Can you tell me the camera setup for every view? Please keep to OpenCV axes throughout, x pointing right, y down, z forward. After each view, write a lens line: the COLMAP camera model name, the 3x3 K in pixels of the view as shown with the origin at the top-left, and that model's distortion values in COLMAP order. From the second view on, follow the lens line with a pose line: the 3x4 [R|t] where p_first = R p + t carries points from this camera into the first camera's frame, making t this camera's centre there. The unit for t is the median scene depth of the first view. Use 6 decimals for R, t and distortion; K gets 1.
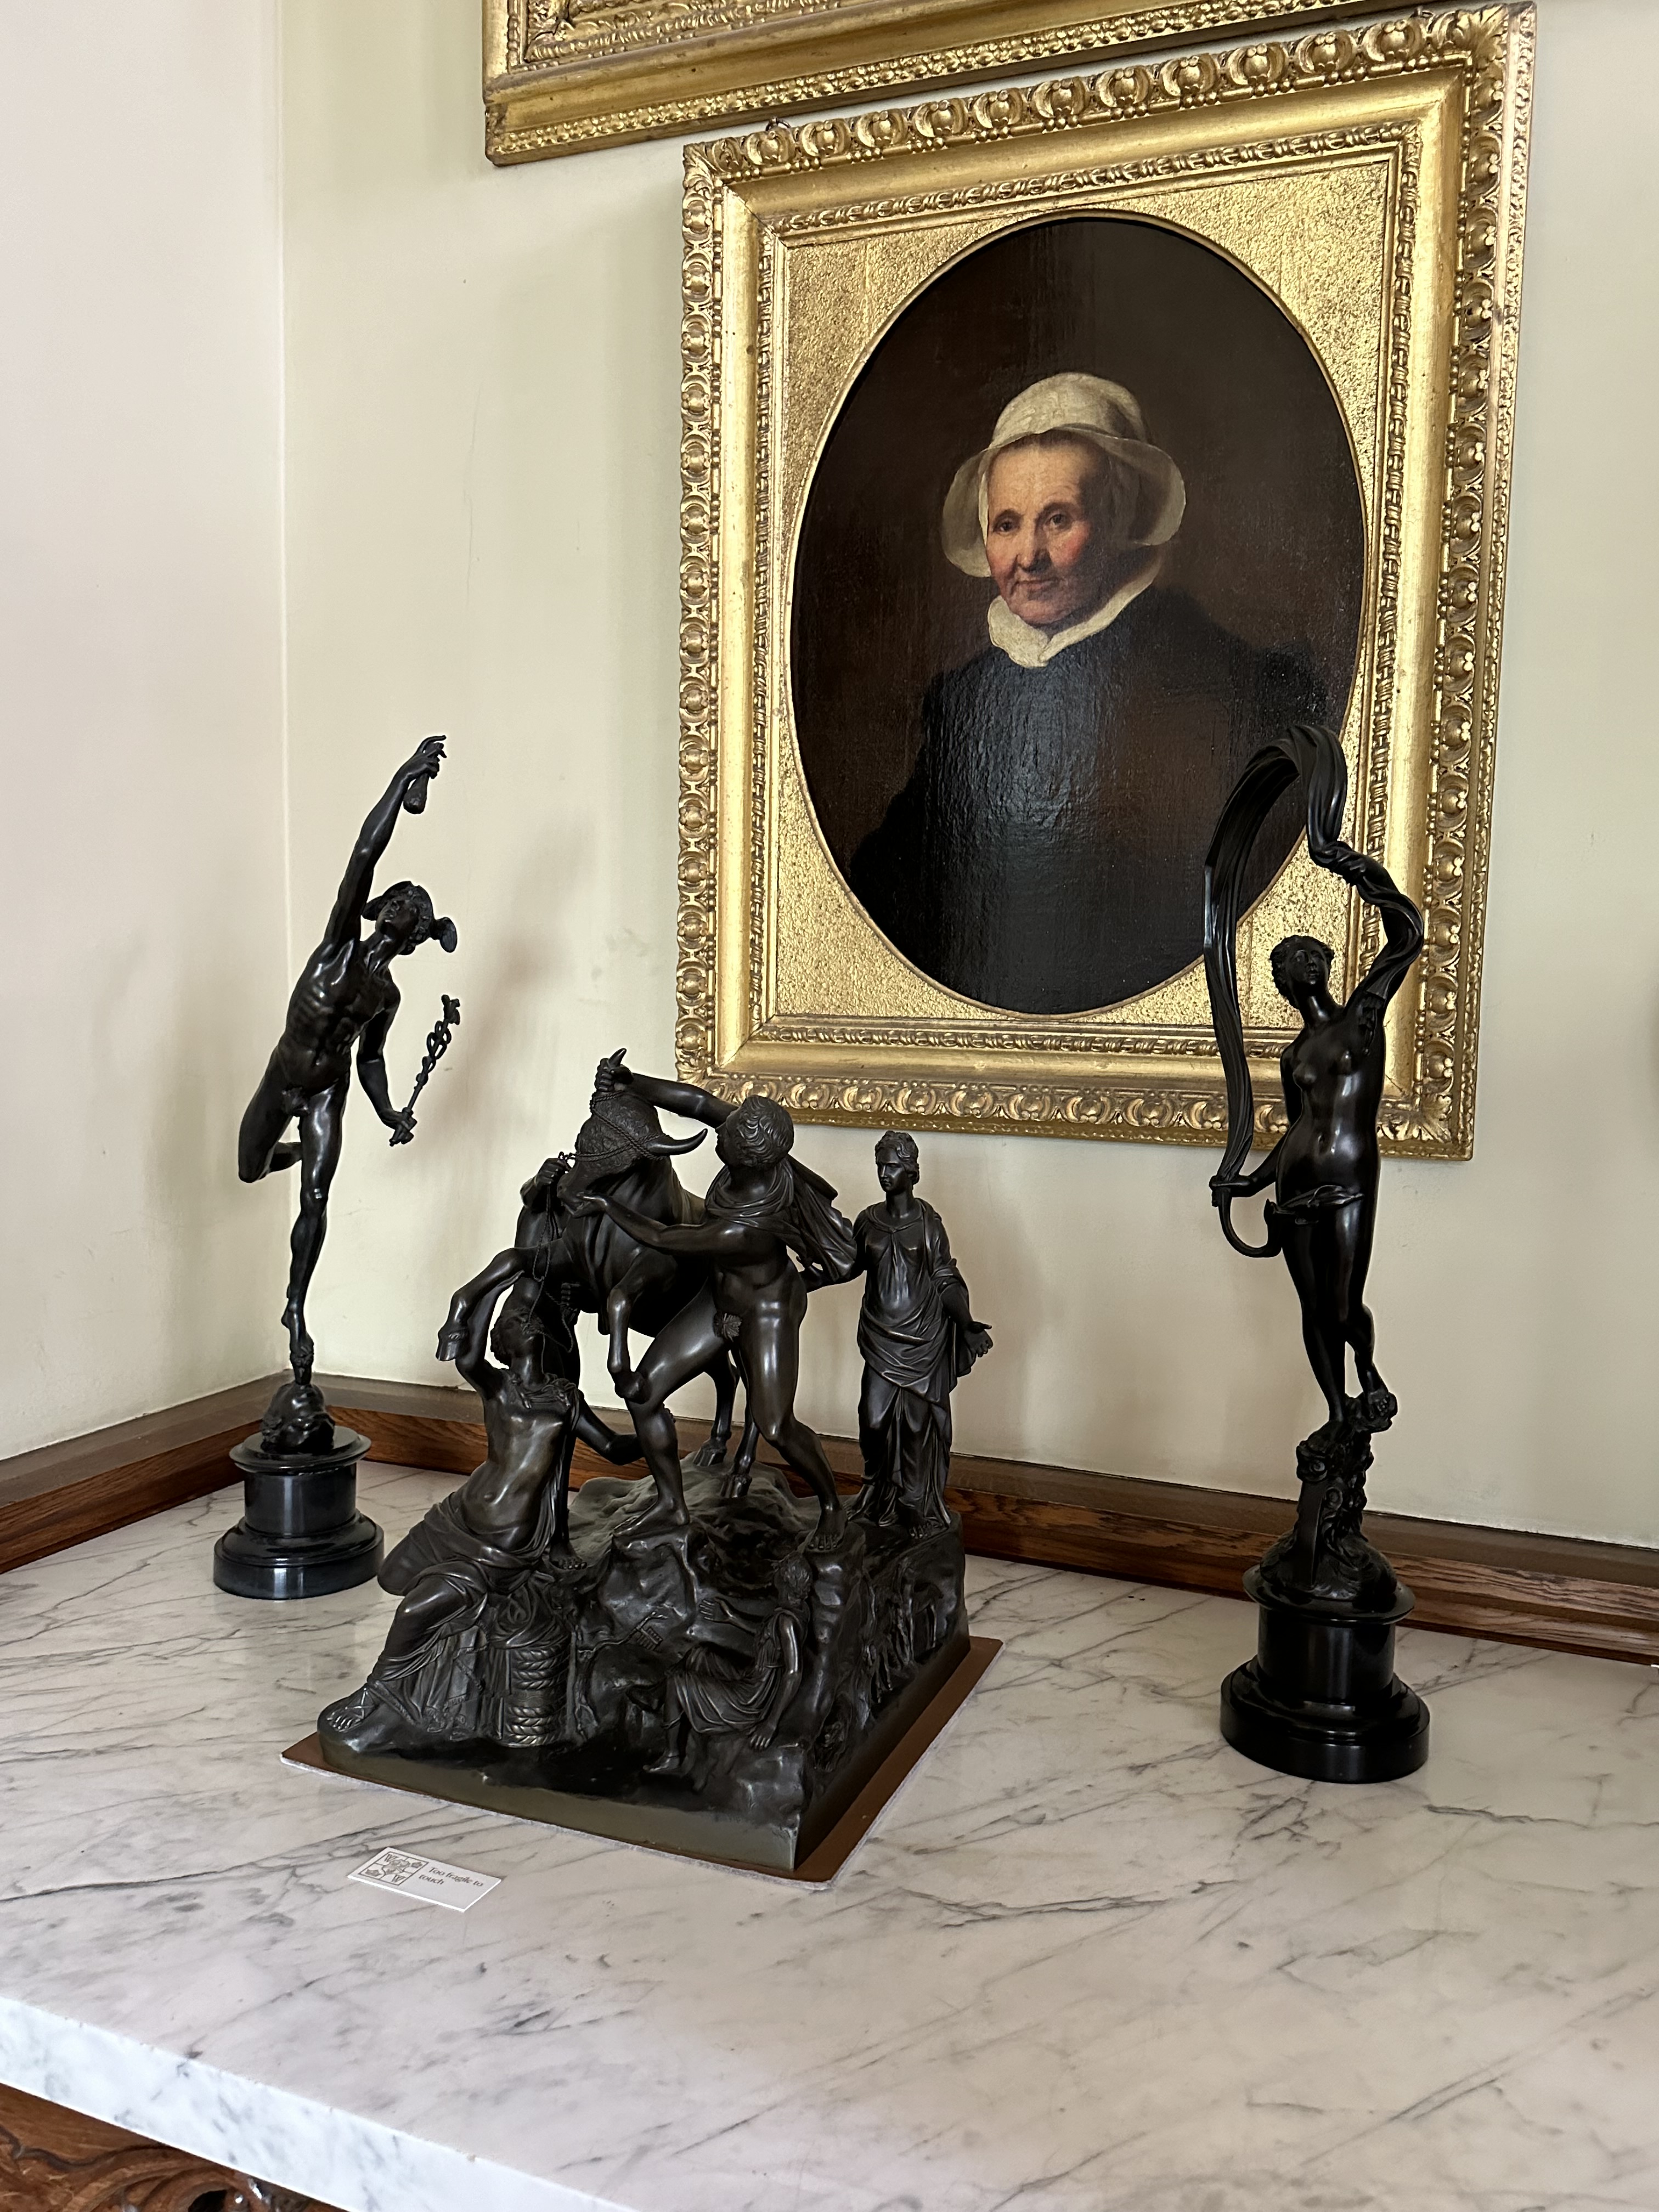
lens RADIAL K [[1655.4, 0, 829.8], [0, 1655.4, 1112.0], [0, 0, 1]] dist [0.003647, 0.000909]
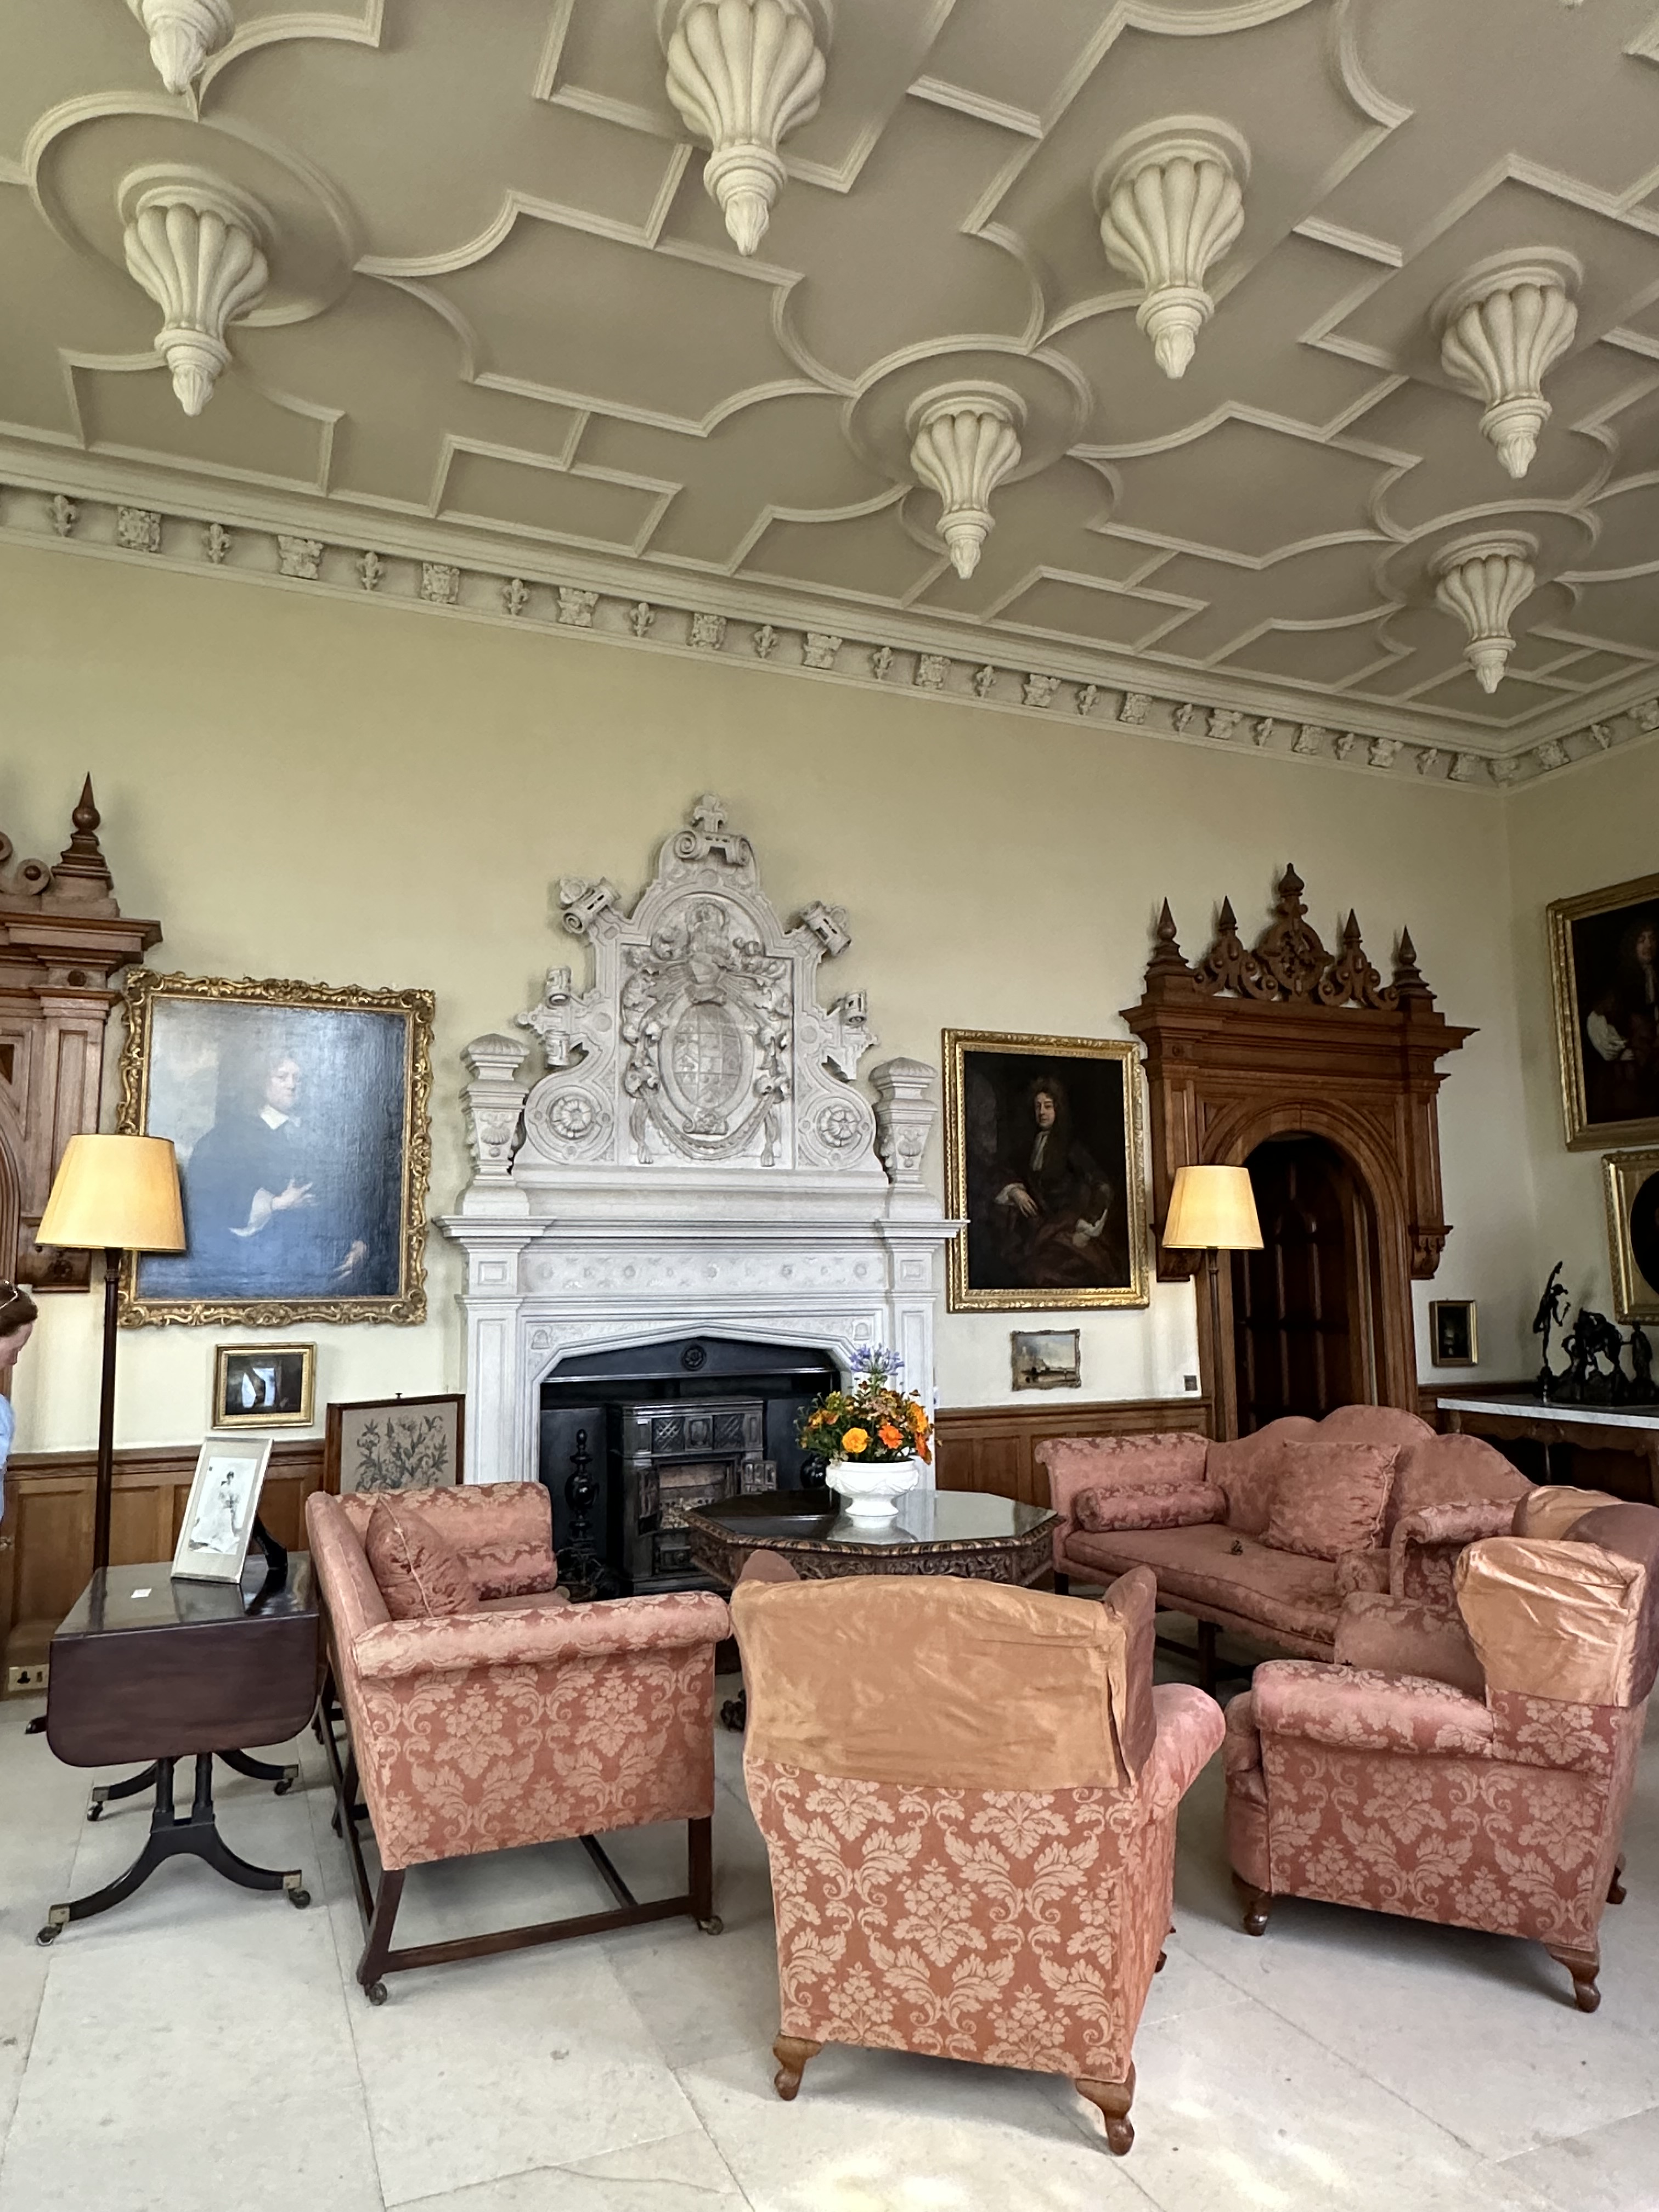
lens RADIAL K [[1411.2, 0, 829.3], [0, 1411.2, 1104.7], [0, 0, 1]] dist [-0.003381, -0.000472]
pose [[0.695014, -0.108232, -0.710803, 1.593068], [-0.035295, 0.982277, -0.184080, 0.258803], [0.718129, 0.153026, 0.678877, -4.429545]]
